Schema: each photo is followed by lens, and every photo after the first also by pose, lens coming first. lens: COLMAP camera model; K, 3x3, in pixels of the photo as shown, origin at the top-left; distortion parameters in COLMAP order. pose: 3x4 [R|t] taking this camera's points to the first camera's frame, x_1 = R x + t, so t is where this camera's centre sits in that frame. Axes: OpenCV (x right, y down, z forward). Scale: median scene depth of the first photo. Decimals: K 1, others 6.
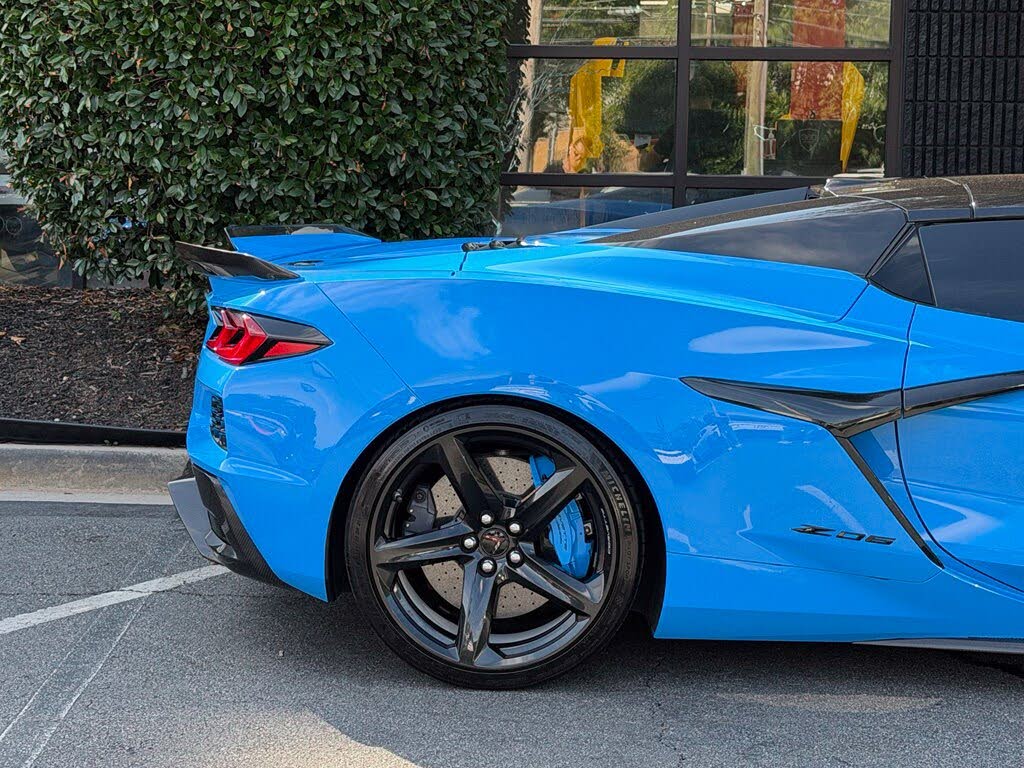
lens RADIAL K [[2049.1, 0, 508.2], [0, 2049.1, 424.6], [0, 0, 1]] dist [0.121060, 0.000000]
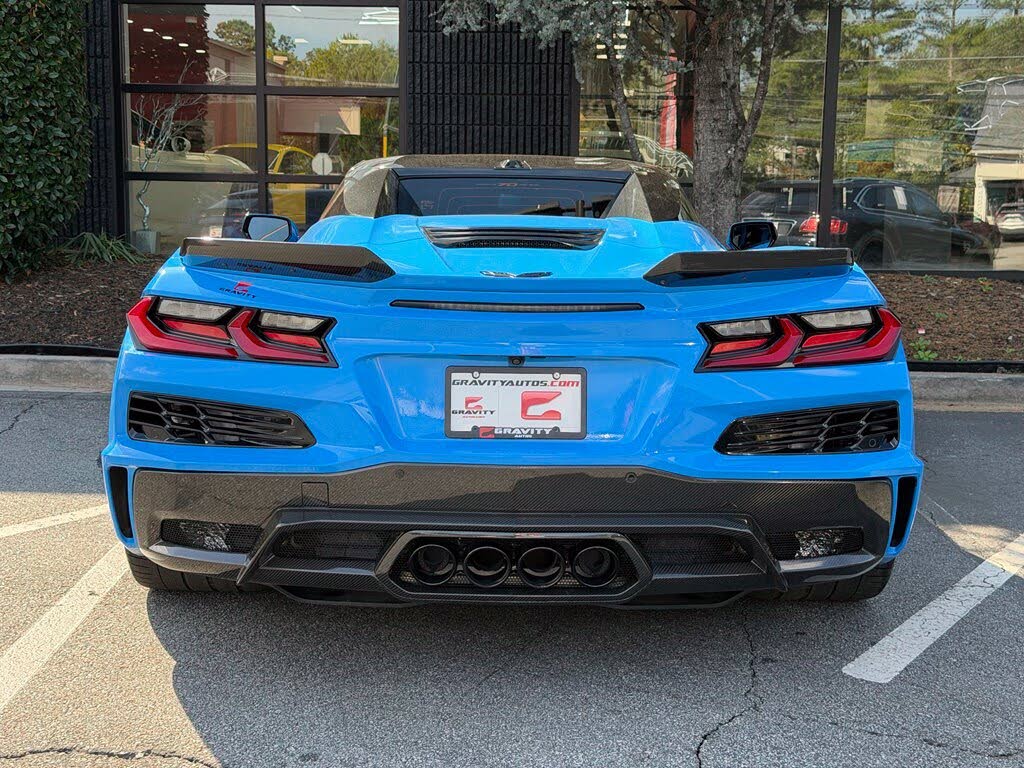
lens RADIAL K [[1401.0, 0, 514.3], [0, 1401.0, 383.0], [0, 0, 1]] dist [0.158189, 0.000000]
pose [[0.999866, -0.001307, -0.016317, 0.348286], [0.001441, 0.999966, 0.008164, 0.025717], [0.016305, -0.008187, 0.999834, -0.014120]]
